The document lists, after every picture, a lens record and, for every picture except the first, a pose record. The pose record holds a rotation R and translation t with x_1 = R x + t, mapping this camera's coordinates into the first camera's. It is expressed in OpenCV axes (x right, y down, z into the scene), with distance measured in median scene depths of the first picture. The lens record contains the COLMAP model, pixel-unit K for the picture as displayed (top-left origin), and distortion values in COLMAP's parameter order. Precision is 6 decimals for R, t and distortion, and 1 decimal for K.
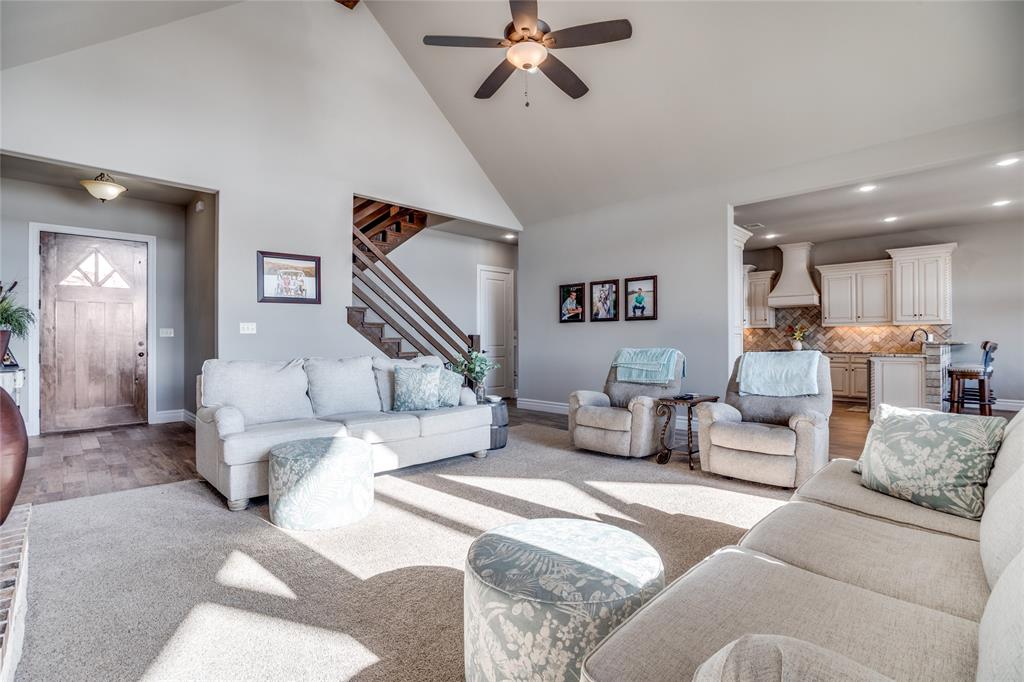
lens RADIAL K [[485.6, 0, 511.6], [0, 485.6, 338.0], [0, 0, 1]] dist [-0.001008, -0.000122]
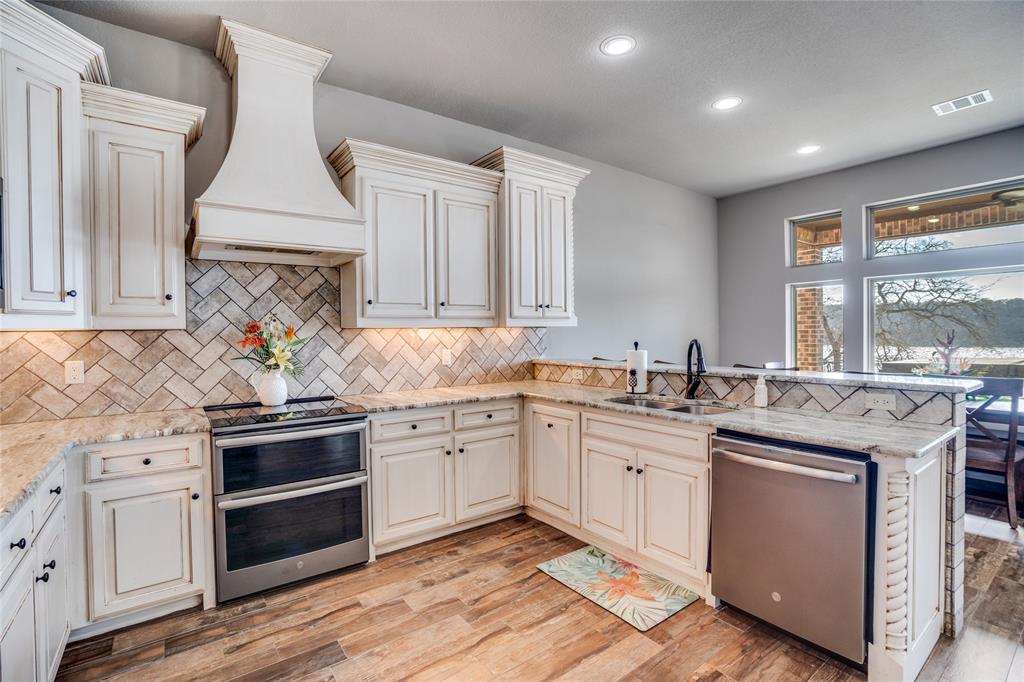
lens RADIAL K [[485.6, 0, 512.4], [0, 485.6, 337.7], [0, 0, 1]] dist [-0.001008, -0.000122]
pose [[0.176643, -0.014283, 0.984171, 0.323067], [0.003211, 0.999898, 0.013935, -0.020854], [-0.984270, 0.000699, 0.176671, 0.817947]]
